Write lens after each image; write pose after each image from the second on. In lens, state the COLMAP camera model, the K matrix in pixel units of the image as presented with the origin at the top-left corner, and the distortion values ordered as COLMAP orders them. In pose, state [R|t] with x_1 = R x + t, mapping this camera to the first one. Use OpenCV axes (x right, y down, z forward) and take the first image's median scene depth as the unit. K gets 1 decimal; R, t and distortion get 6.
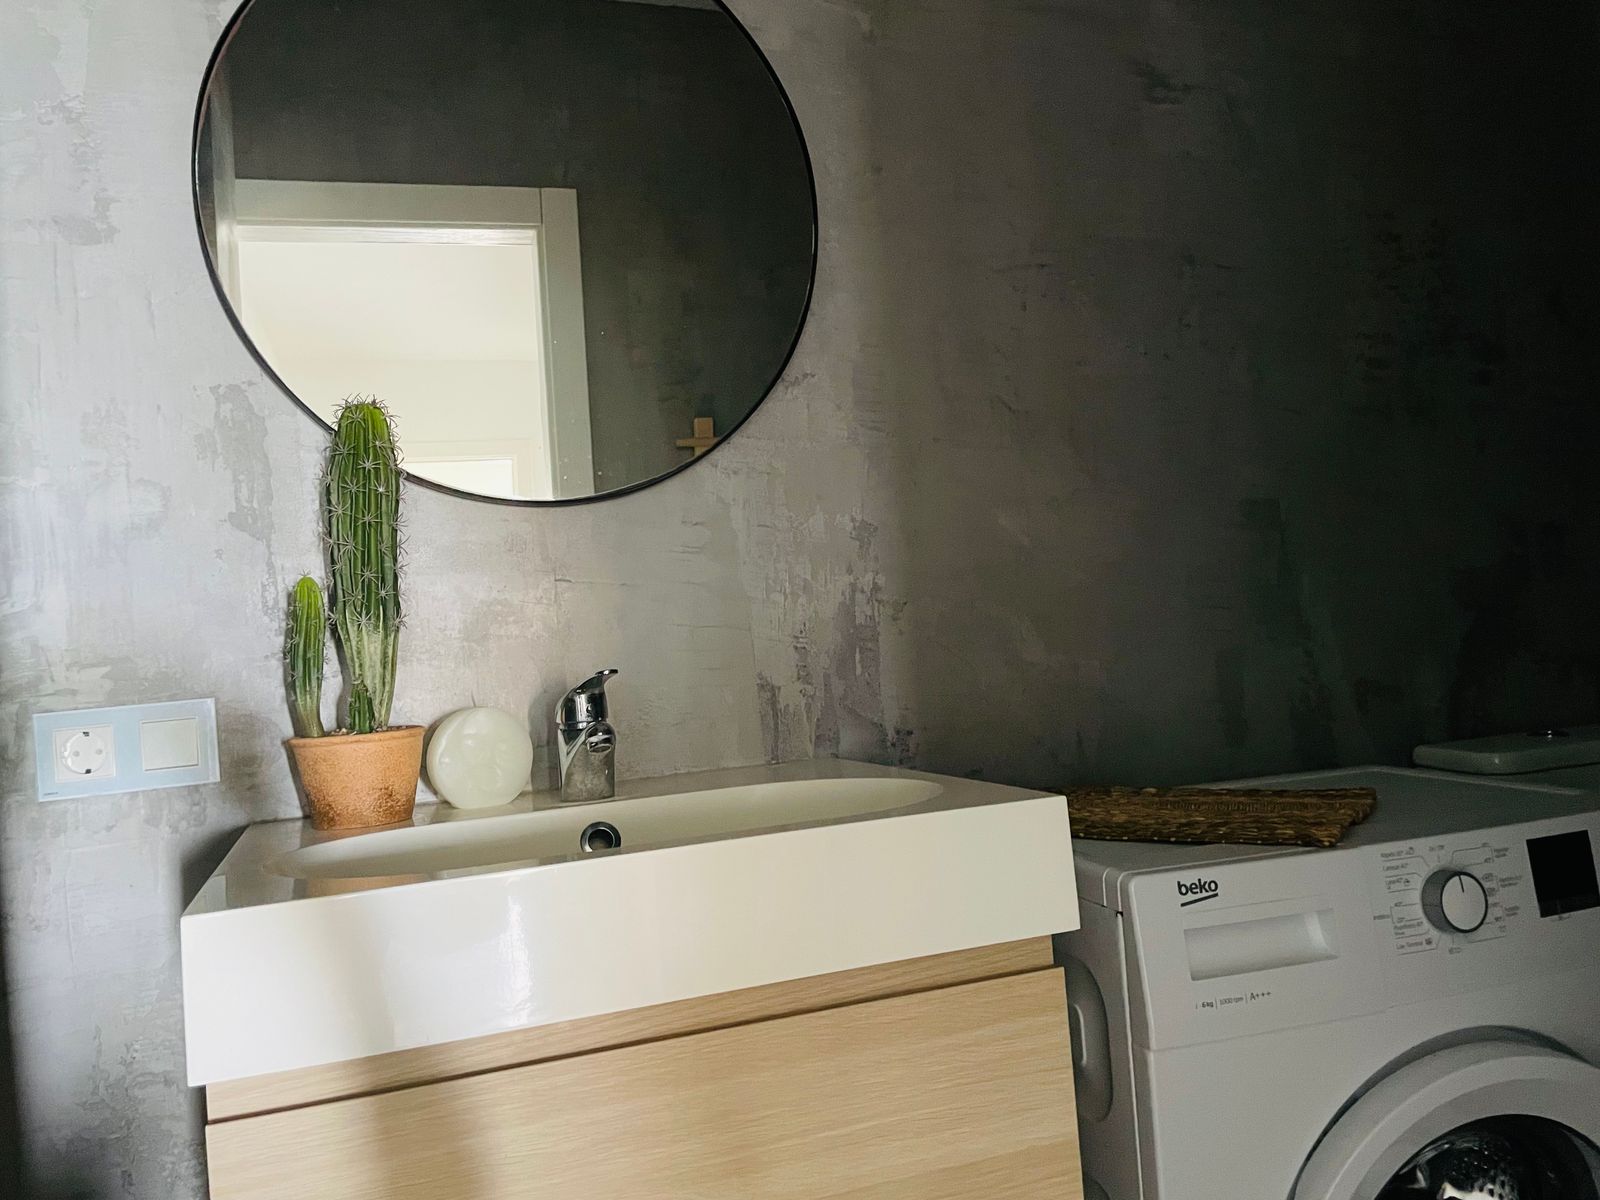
lens RADIAL K [[1202.1, 0, 804.2], [0, 1202.1, 595.3], [0, 0, 1]] dist [0.077708, -0.112540]
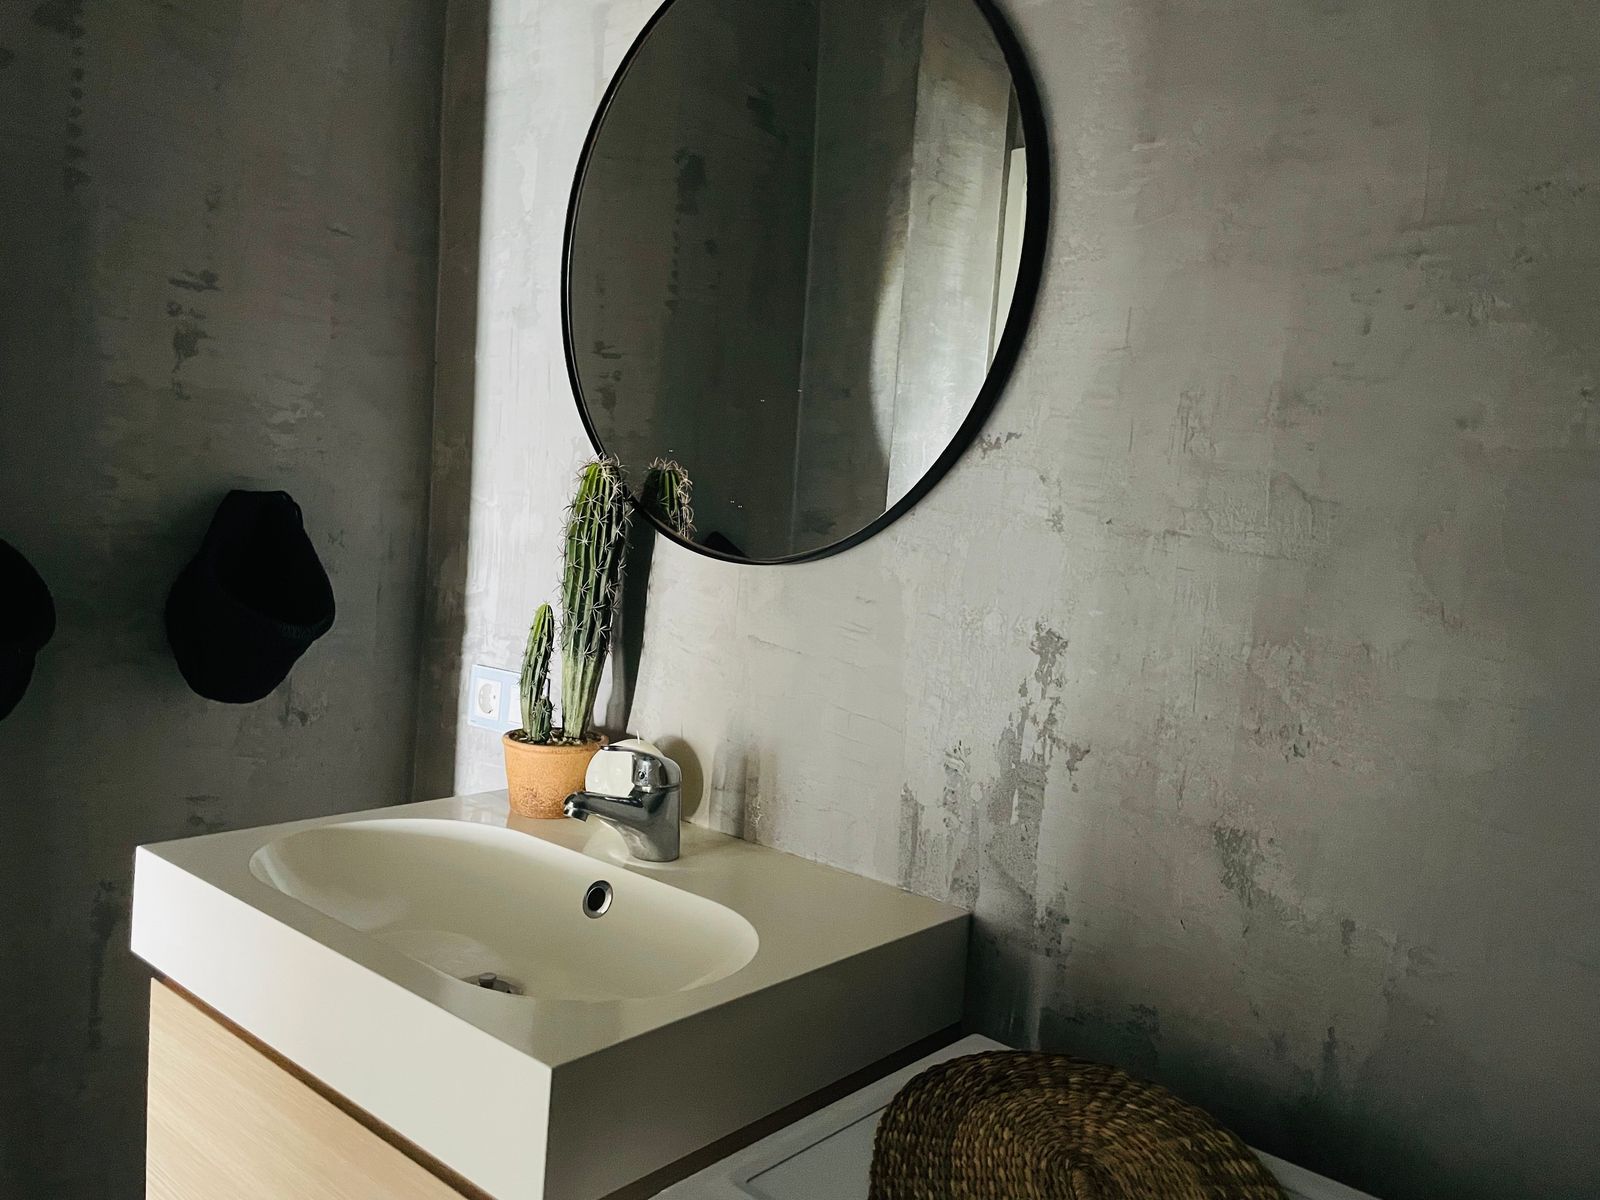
lens RADIAL K [[1202.1, 0, 804.2], [0, 1202.1, 595.3], [0, 0, 1]] dist [0.077708, -0.112540]
pose [[0.501616, 0.173033, -0.847609, 0.620131], [-0.084528, 0.984907, 0.151038, -0.188239], [0.860951, -0.004117, 0.508672, 0.486615]]
